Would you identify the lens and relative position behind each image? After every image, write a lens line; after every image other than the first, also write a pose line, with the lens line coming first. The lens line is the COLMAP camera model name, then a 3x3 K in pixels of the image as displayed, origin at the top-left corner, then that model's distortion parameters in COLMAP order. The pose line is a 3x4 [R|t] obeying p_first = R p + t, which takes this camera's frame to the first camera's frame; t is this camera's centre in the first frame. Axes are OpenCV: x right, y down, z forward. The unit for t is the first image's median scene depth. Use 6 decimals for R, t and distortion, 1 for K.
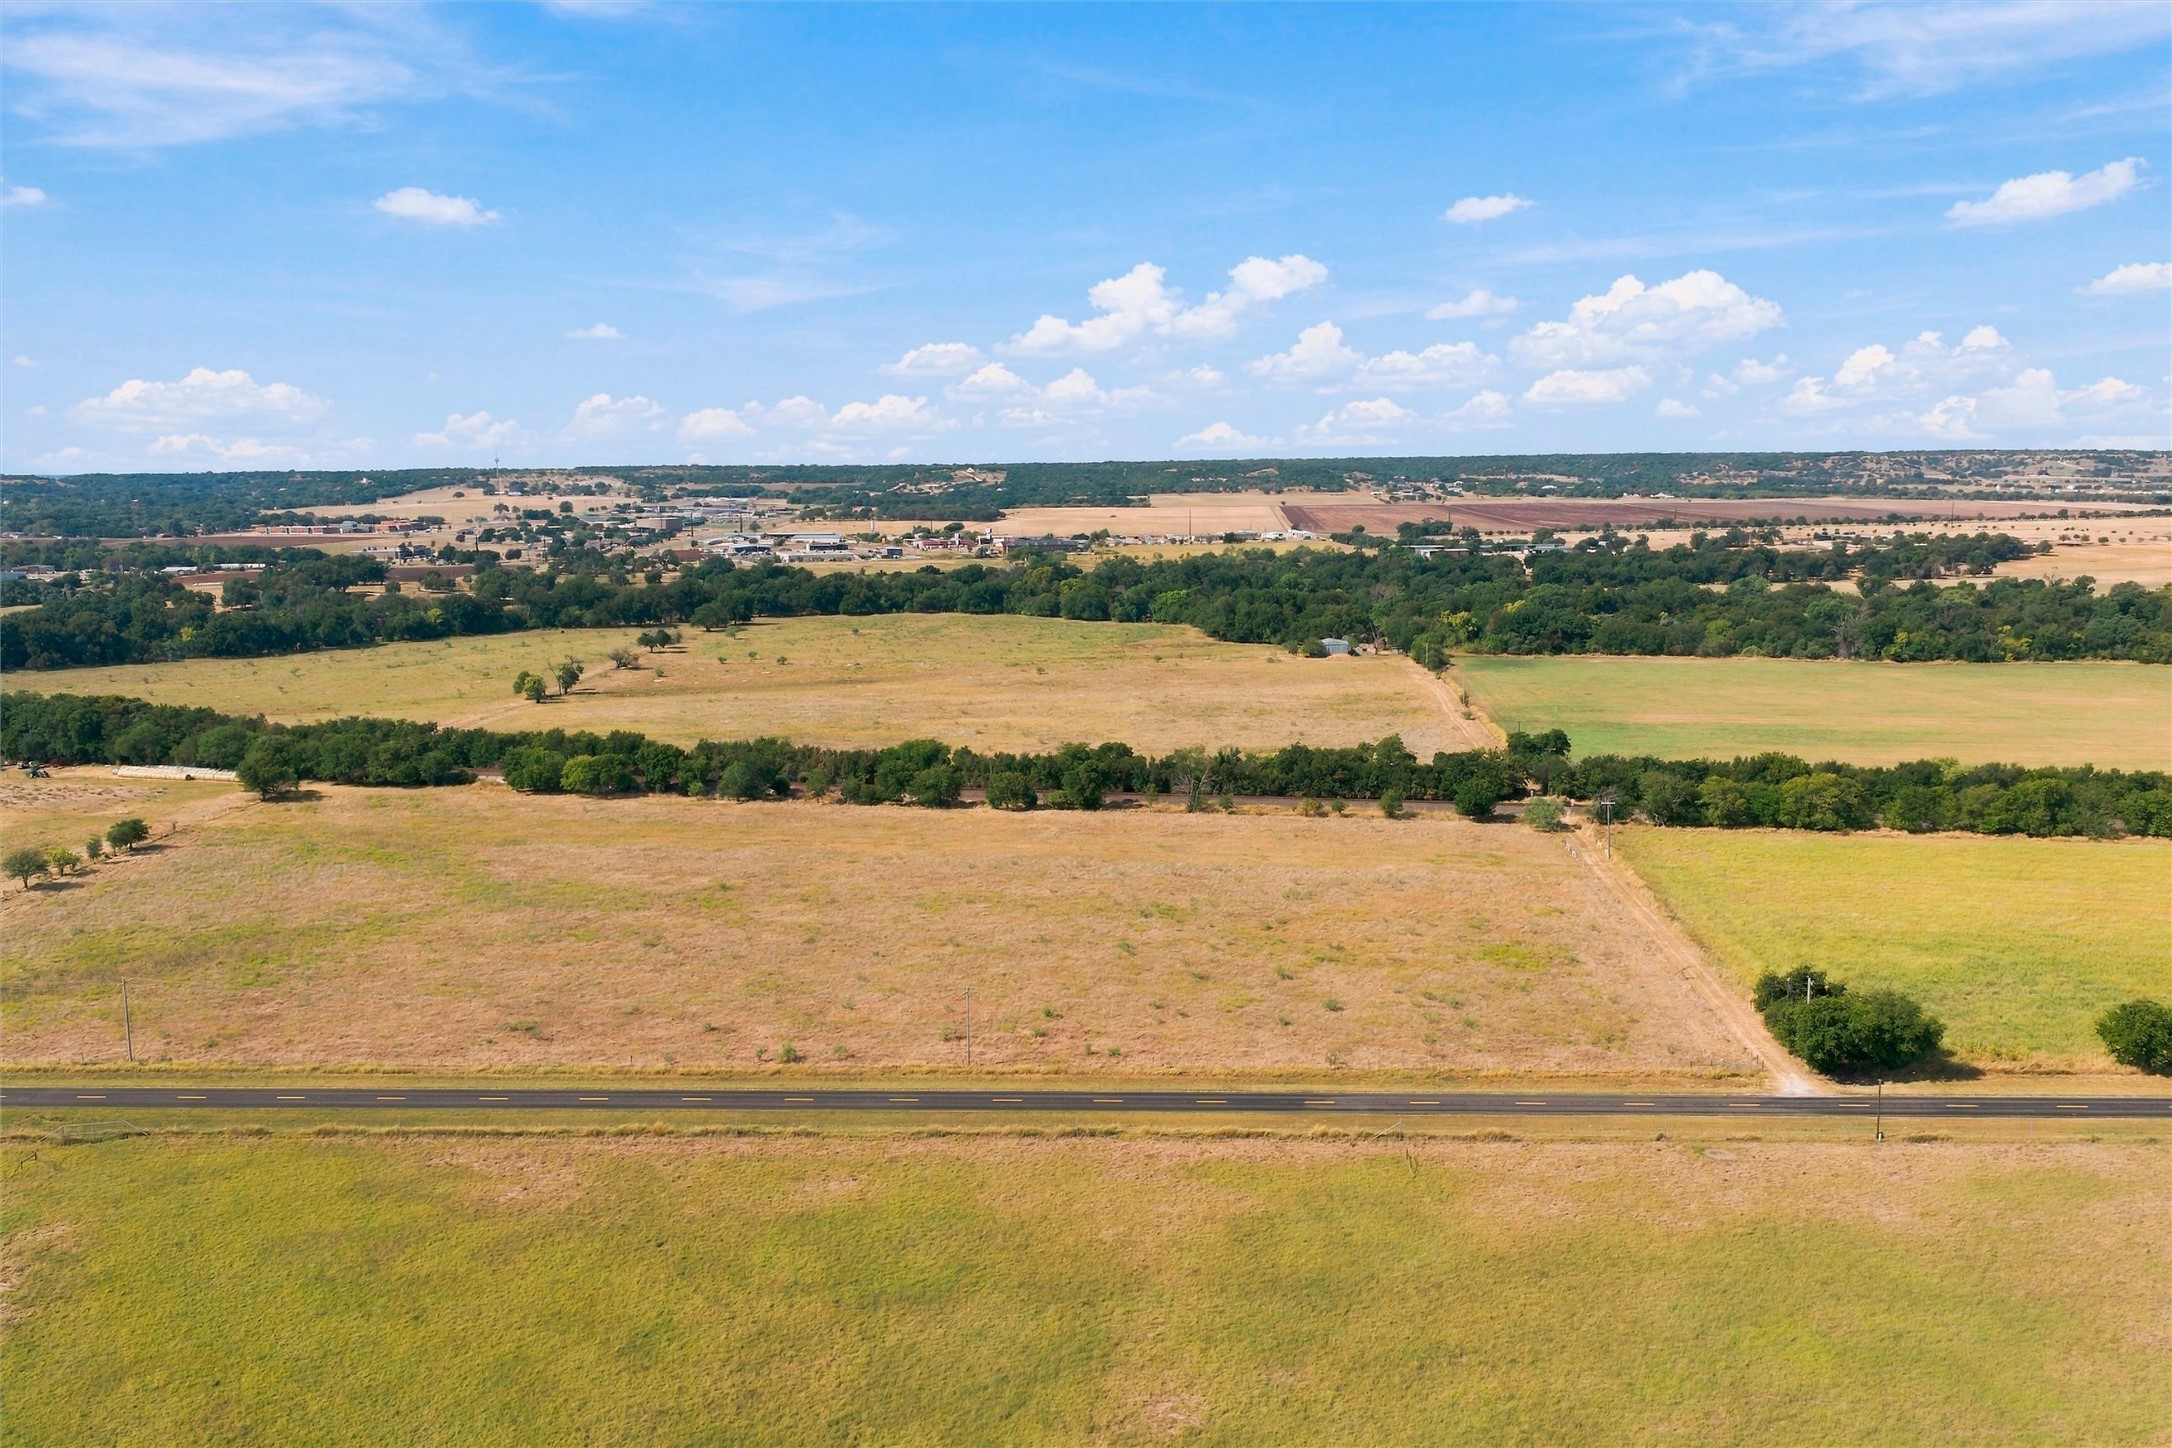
lens RADIAL K [[1801.9, 0, 1086.0], [0, 1801.9, 724.0], [0, 0, 1]] dist [0.047057, -0.099276]
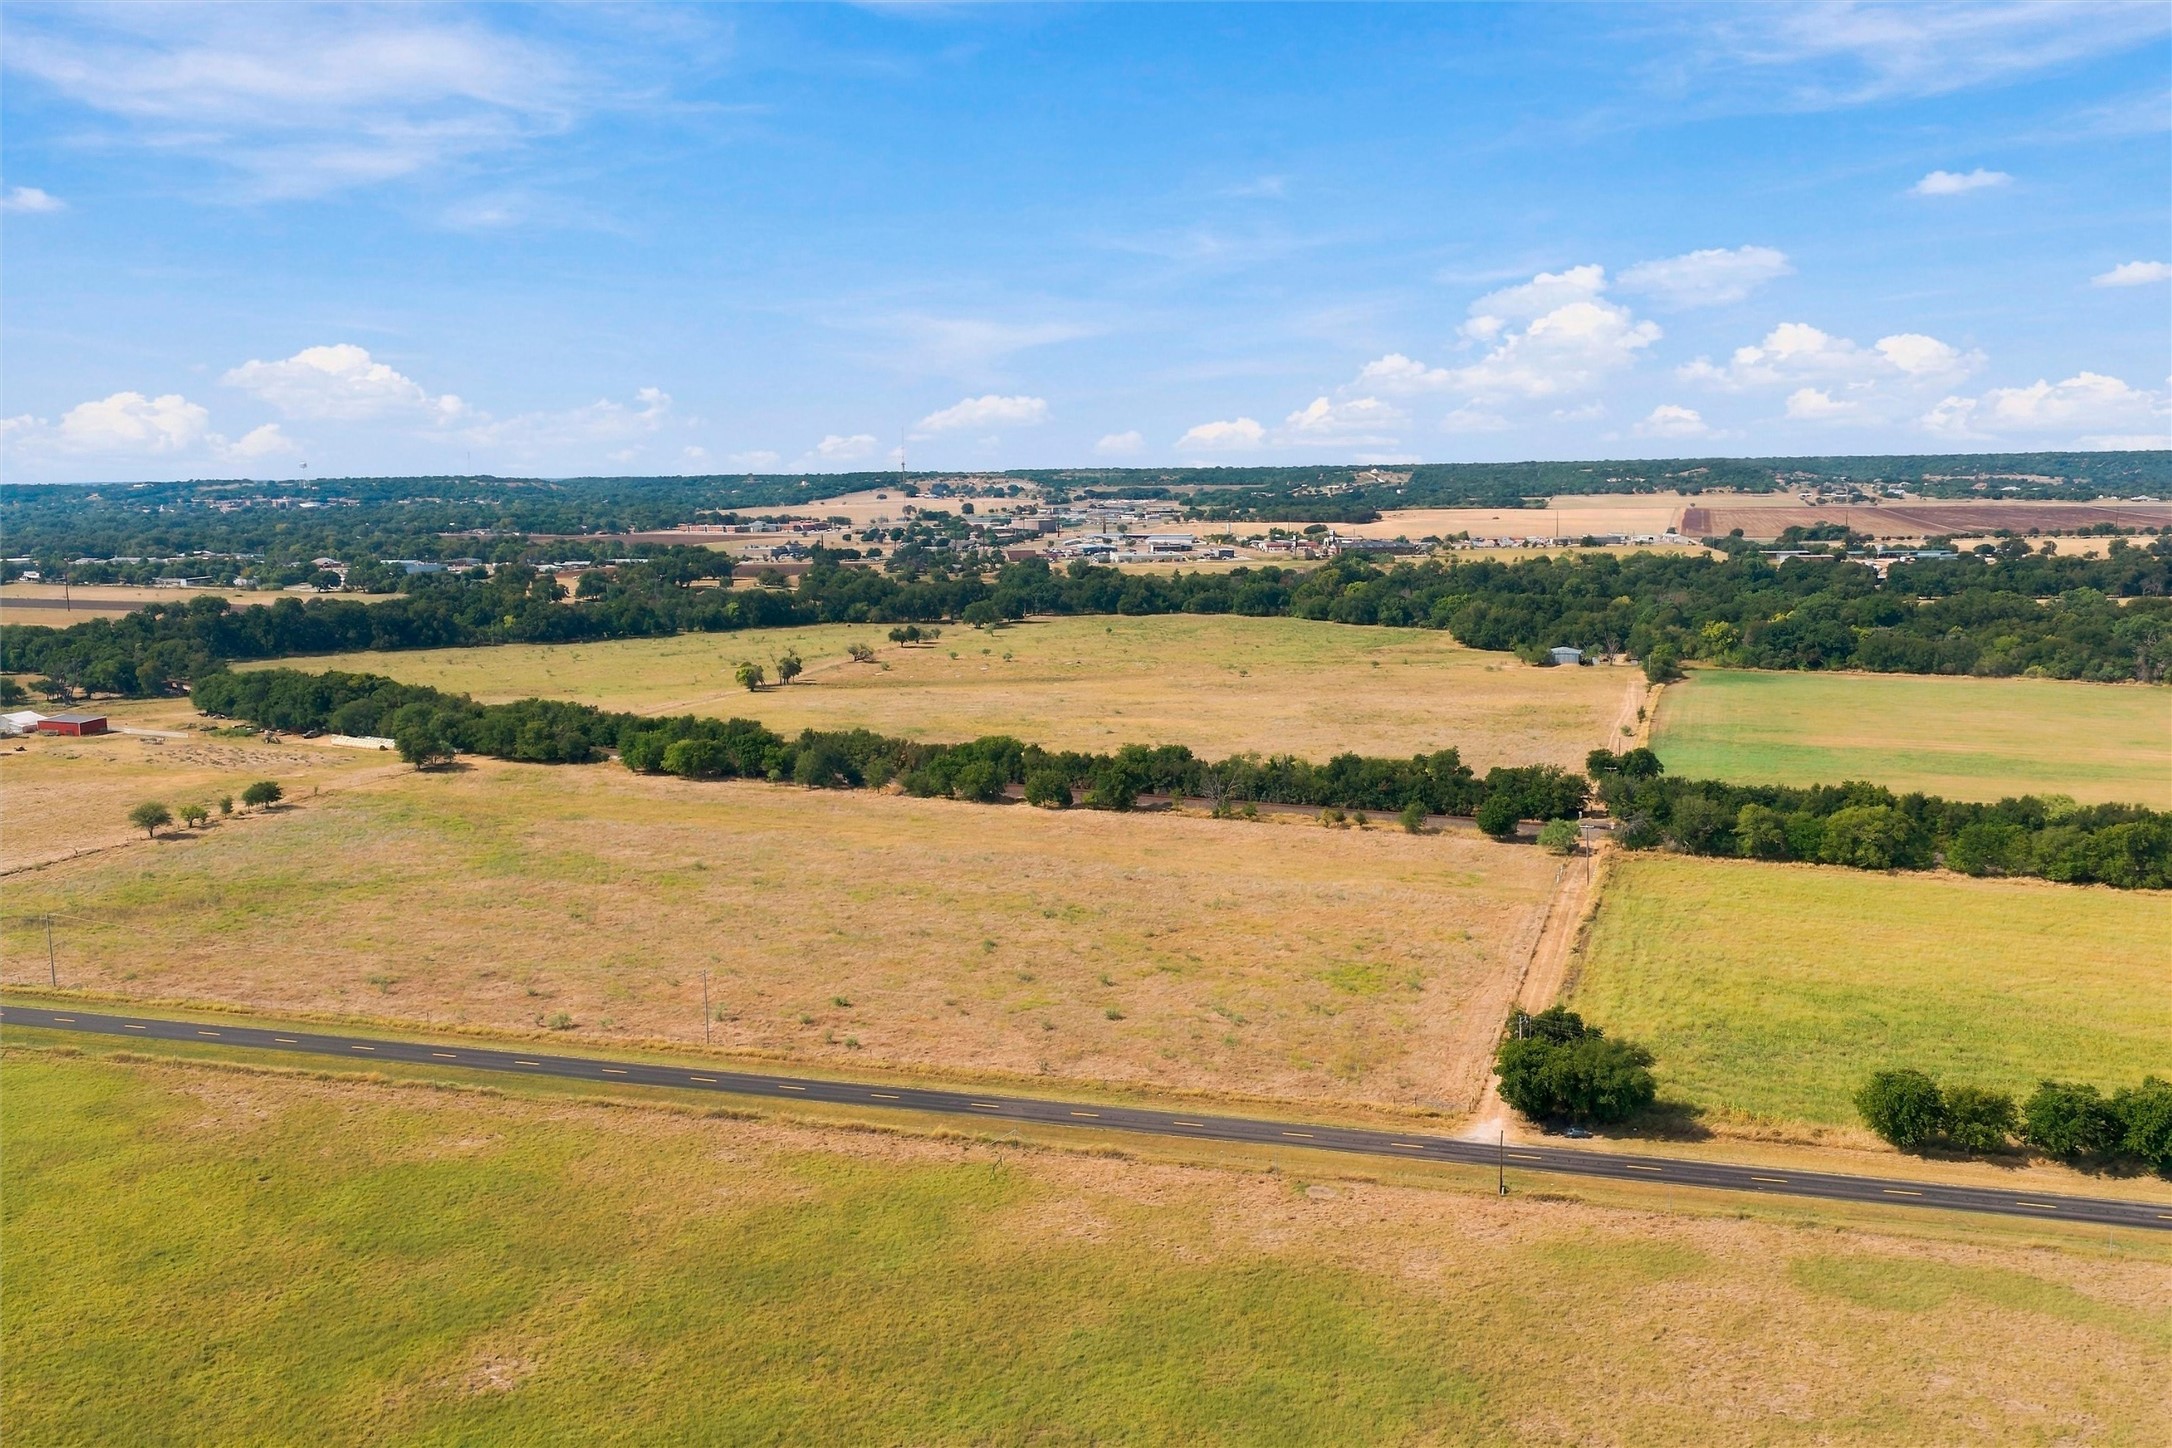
lens RADIAL K [[1801.9, 0, 1086.0], [0, 1801.9, 724.0], [0, 0, 1]] dist [0.047057, -0.099276]
pose [[0.968989, 0.032166, -0.245002, 0.212463], [-0.032415, 0.999470, 0.003017, -0.002908], [0.244969, 0.005018, 0.969518, 0.023876]]
